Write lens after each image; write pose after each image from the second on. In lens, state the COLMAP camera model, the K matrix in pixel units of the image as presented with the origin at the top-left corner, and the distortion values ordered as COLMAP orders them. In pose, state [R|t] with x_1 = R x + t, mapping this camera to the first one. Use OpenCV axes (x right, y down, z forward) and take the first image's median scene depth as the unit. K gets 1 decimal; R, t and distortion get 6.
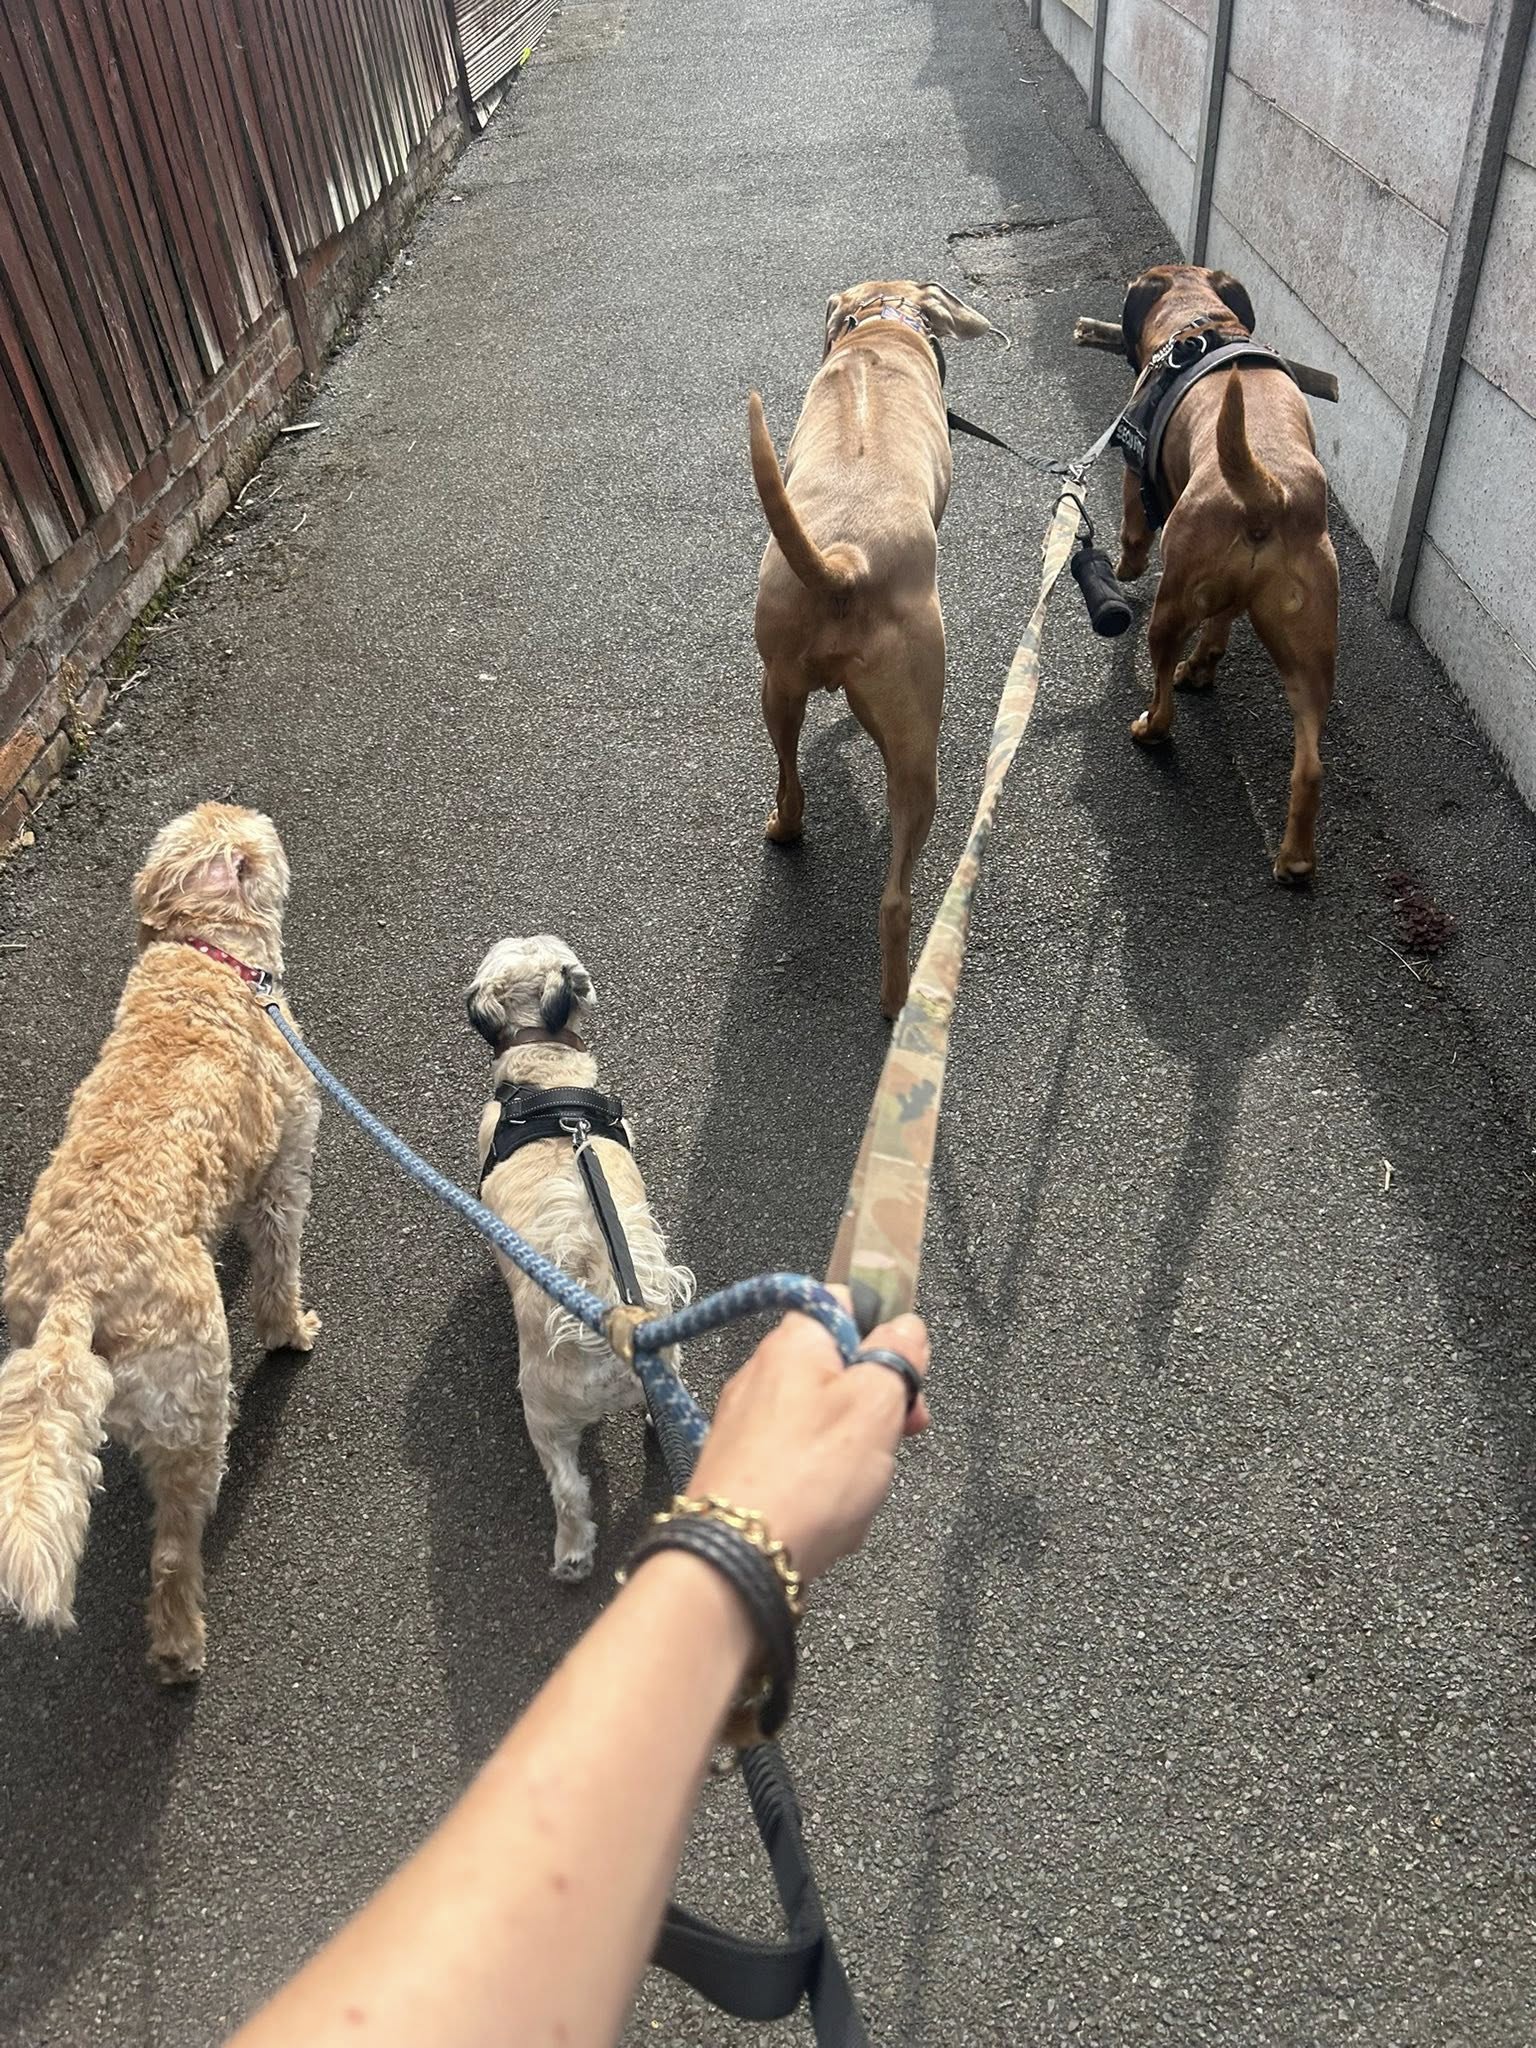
lens RADIAL K [[1505.4, 0, 768.0], [0, 1505.4, 1024.0], [0, 0, 1]] dist [0.028554, -0.050695]
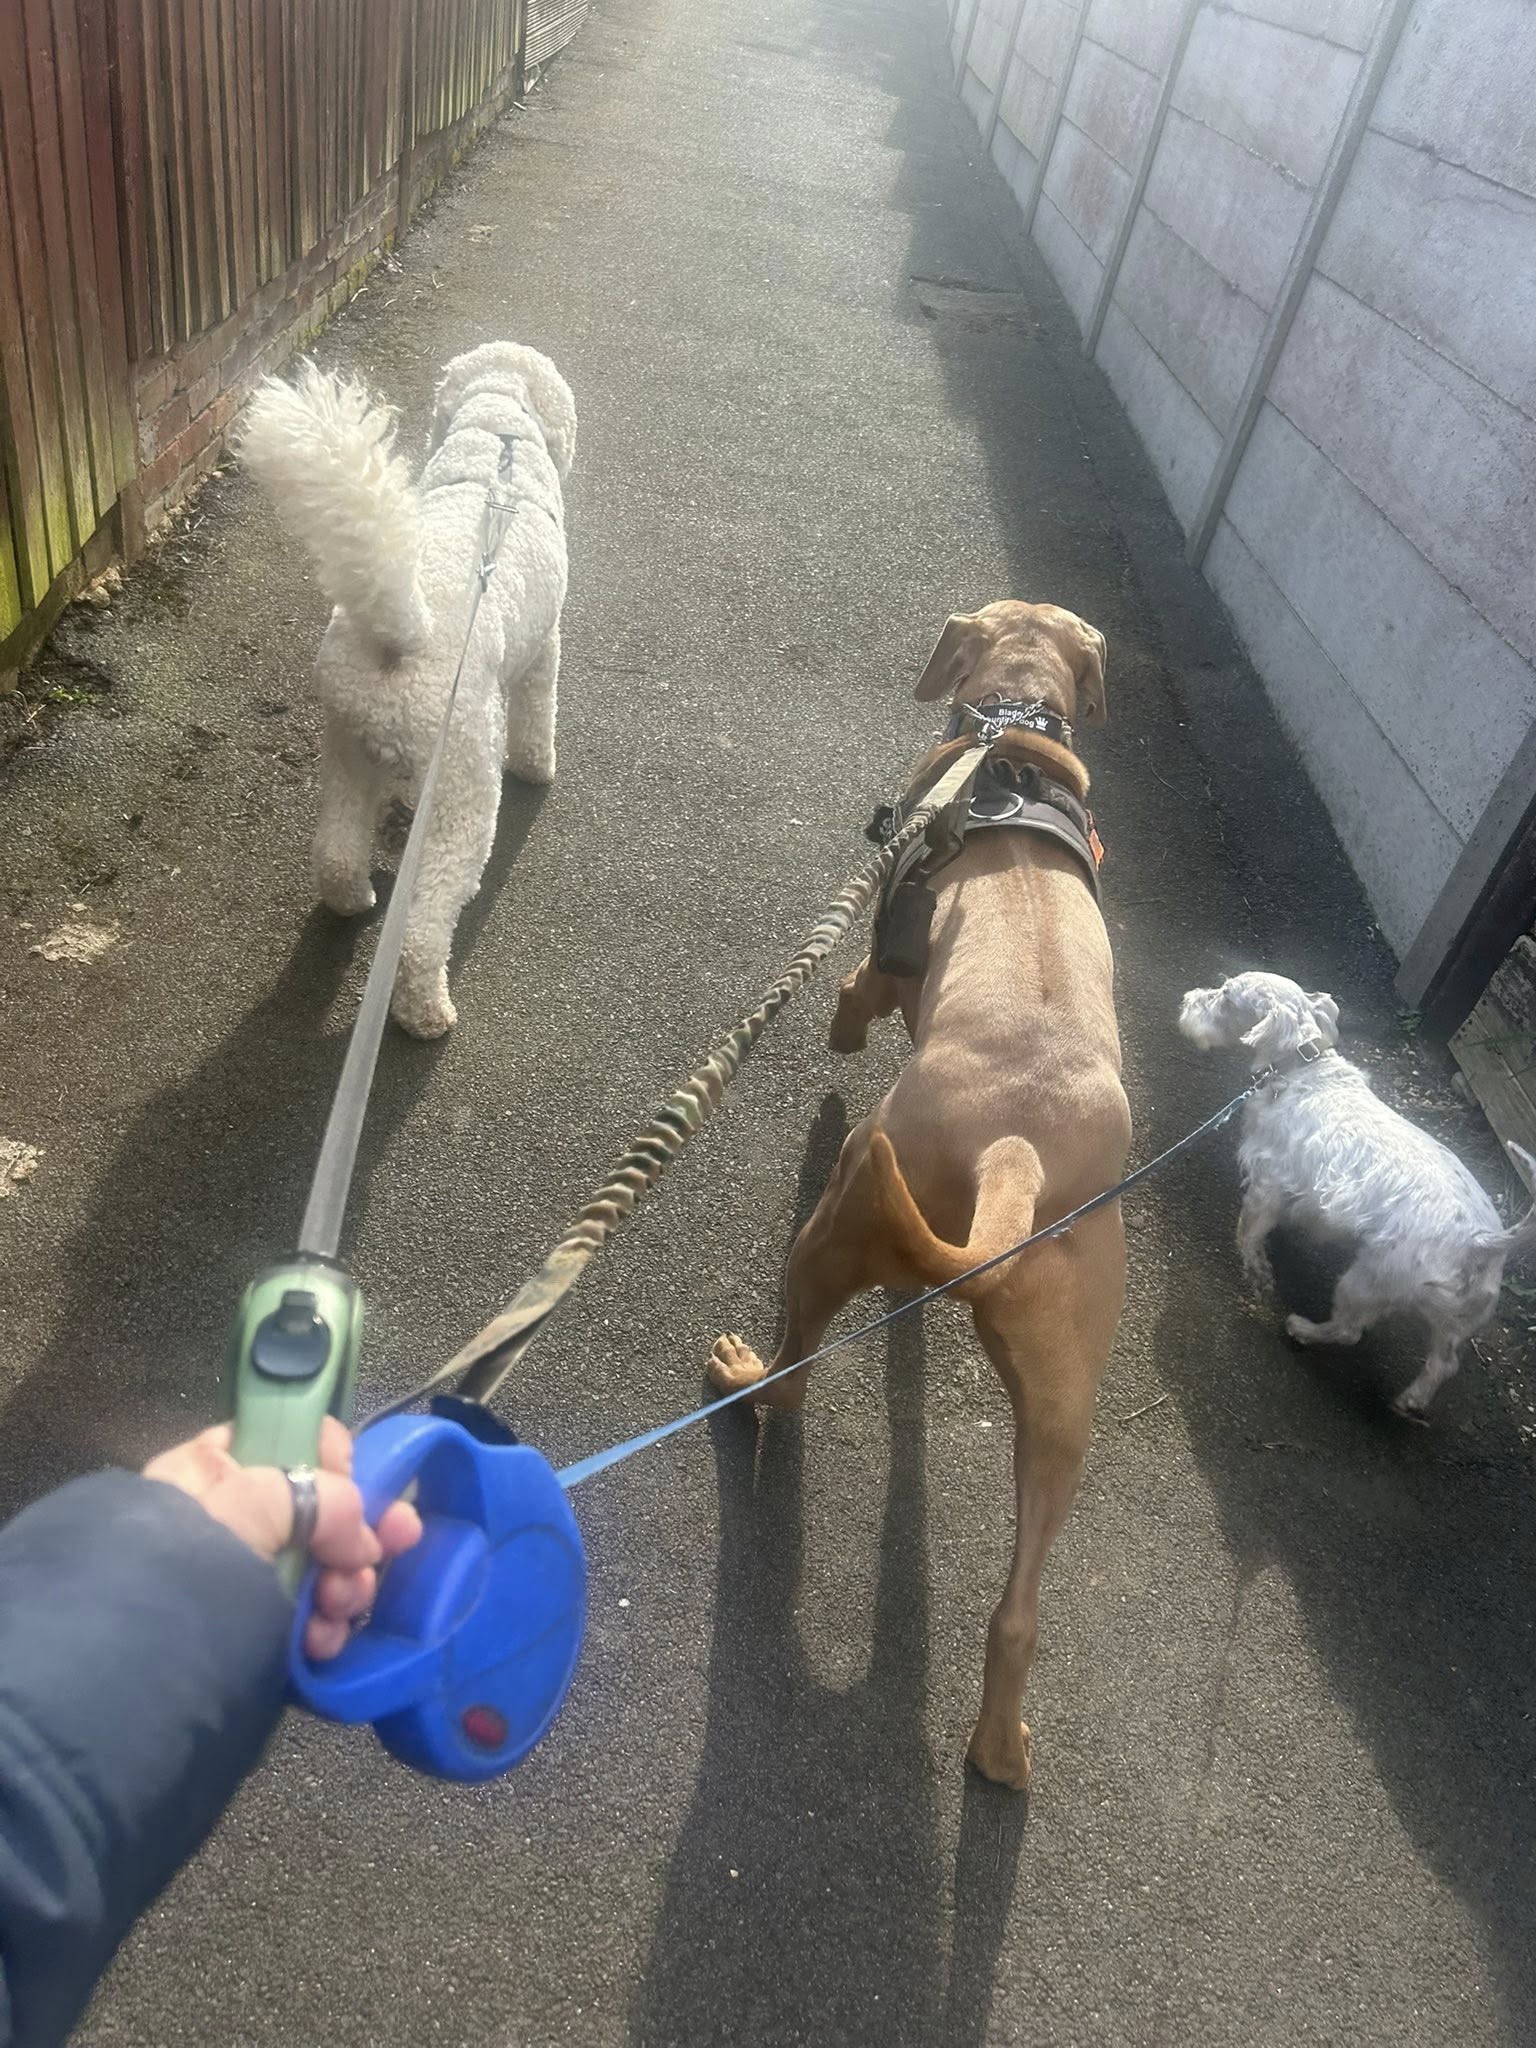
lens RADIAL K [[1532.8, 0, 768.0], [0, 1532.8, 1024.0], [0, 0, 1]] dist [0.008056, 0.002769]
pose [[0.966483, 0.194614, 0.167437, -0.137227], [-0.185235, 0.980193, -0.070072, 0.320059], [-0.177757, 0.036708, 0.983389, -0.350770]]
